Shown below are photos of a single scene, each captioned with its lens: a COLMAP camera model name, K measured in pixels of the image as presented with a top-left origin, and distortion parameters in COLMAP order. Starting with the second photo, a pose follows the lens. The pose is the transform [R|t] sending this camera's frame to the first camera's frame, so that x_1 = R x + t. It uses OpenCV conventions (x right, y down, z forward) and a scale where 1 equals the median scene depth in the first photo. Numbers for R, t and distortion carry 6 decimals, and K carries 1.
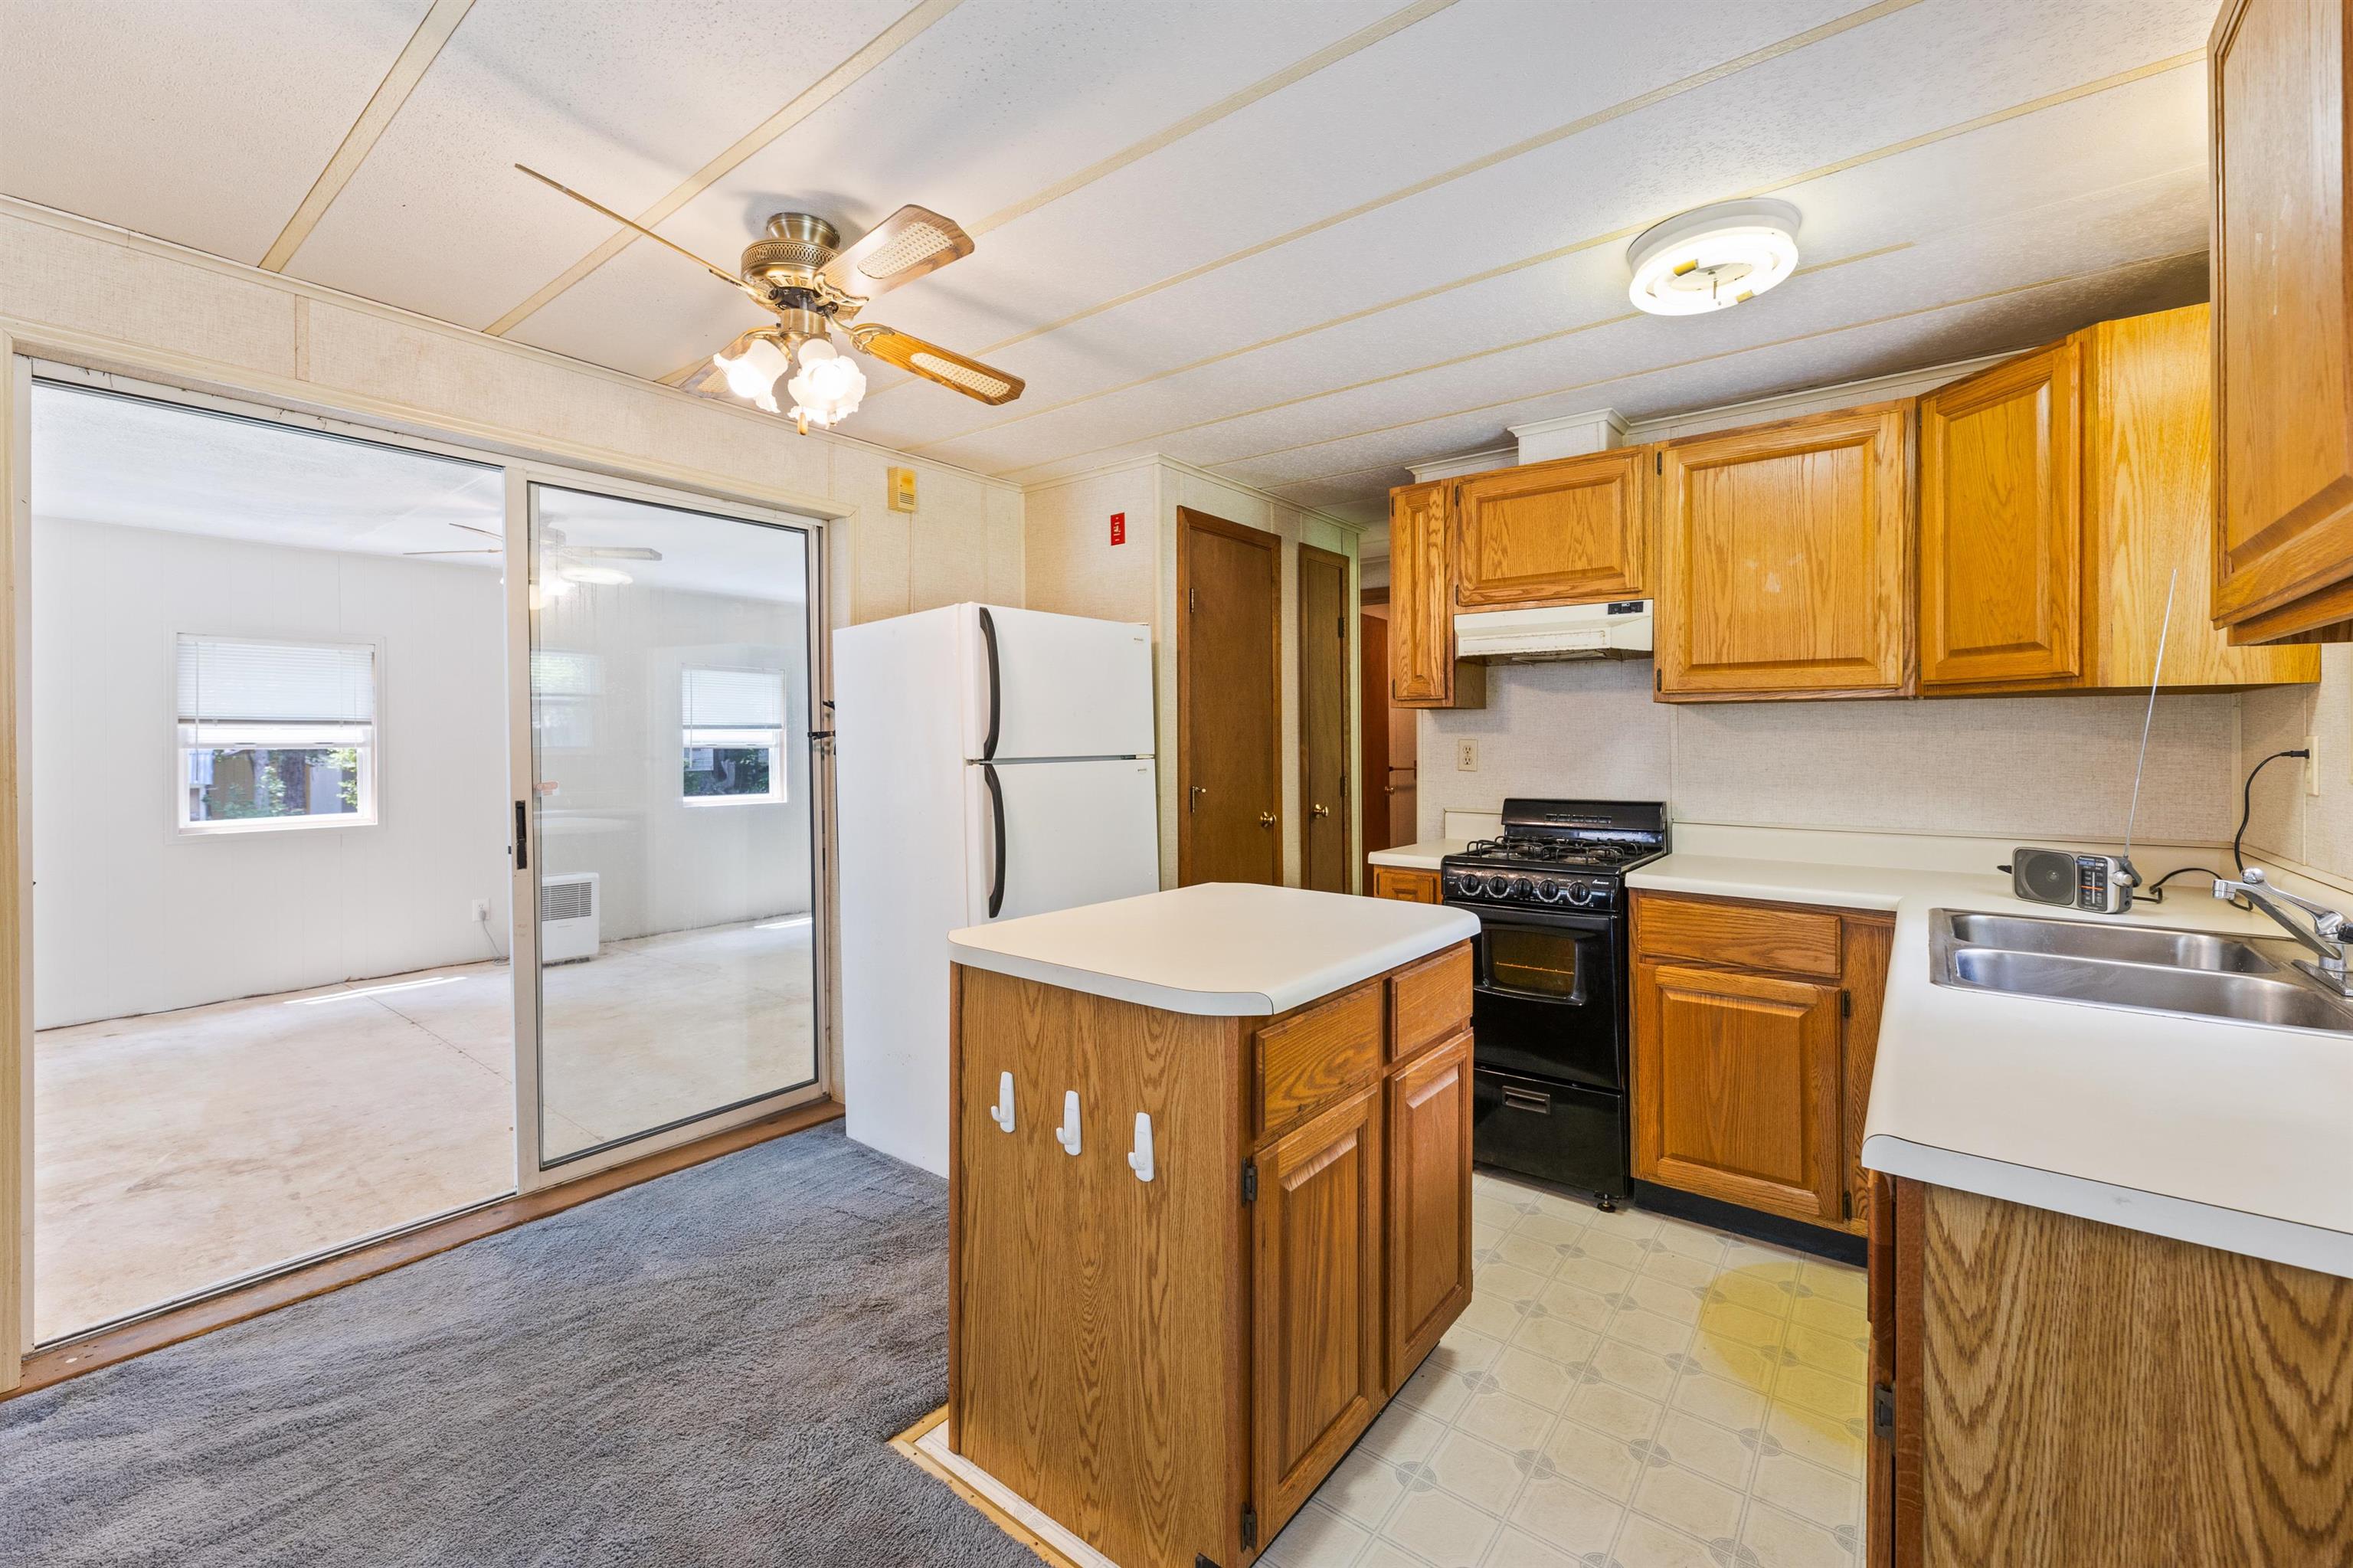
lens RADIAL K [[970.4, 0, 1192.0], [0, 970.4, 744.7], [0, 0, 1]] dist [0.002738, -0.000367]
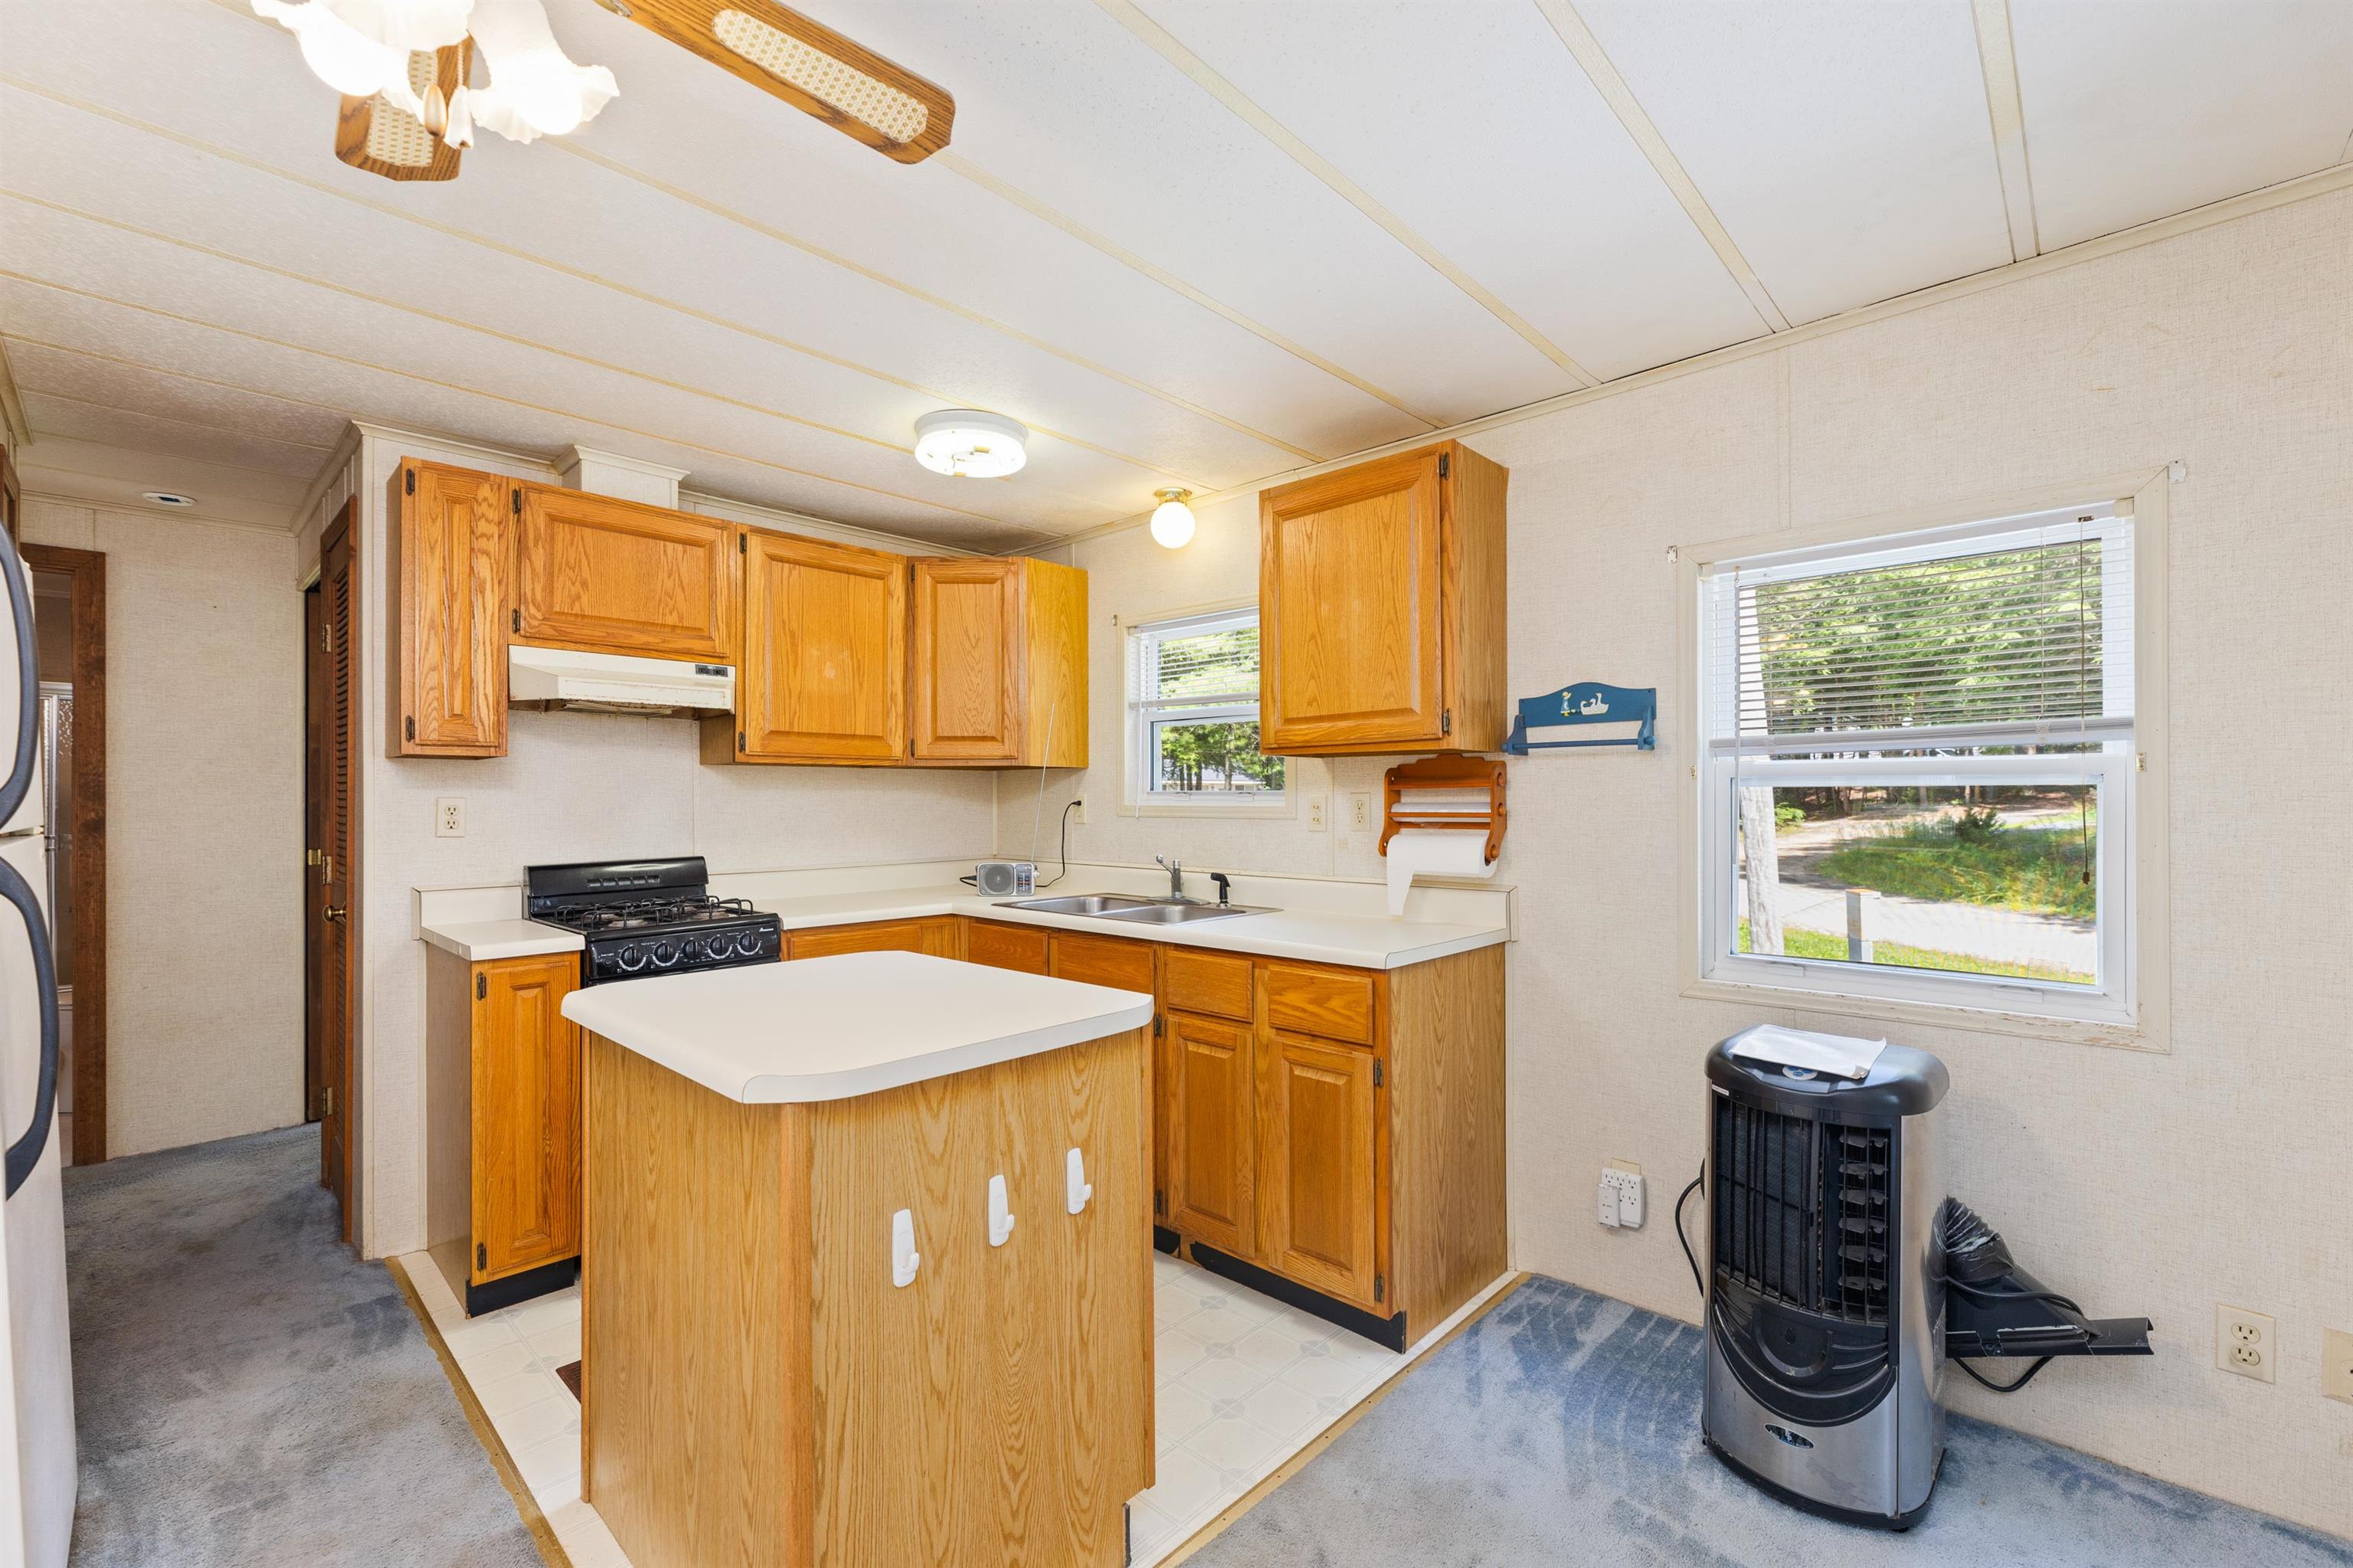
lens RADIAL K [[979.5, 0, 1186.5], [0, 979.5, 794.2], [0, 0, 1]] dist [0.000011, -0.000089]
pose [[0.087587, 0.005039, 0.996144, -0.586710], [0.010294, 0.999929, -0.005963, 0.003717], [-0.996104, 0.010776, 0.087529, 0.422956]]
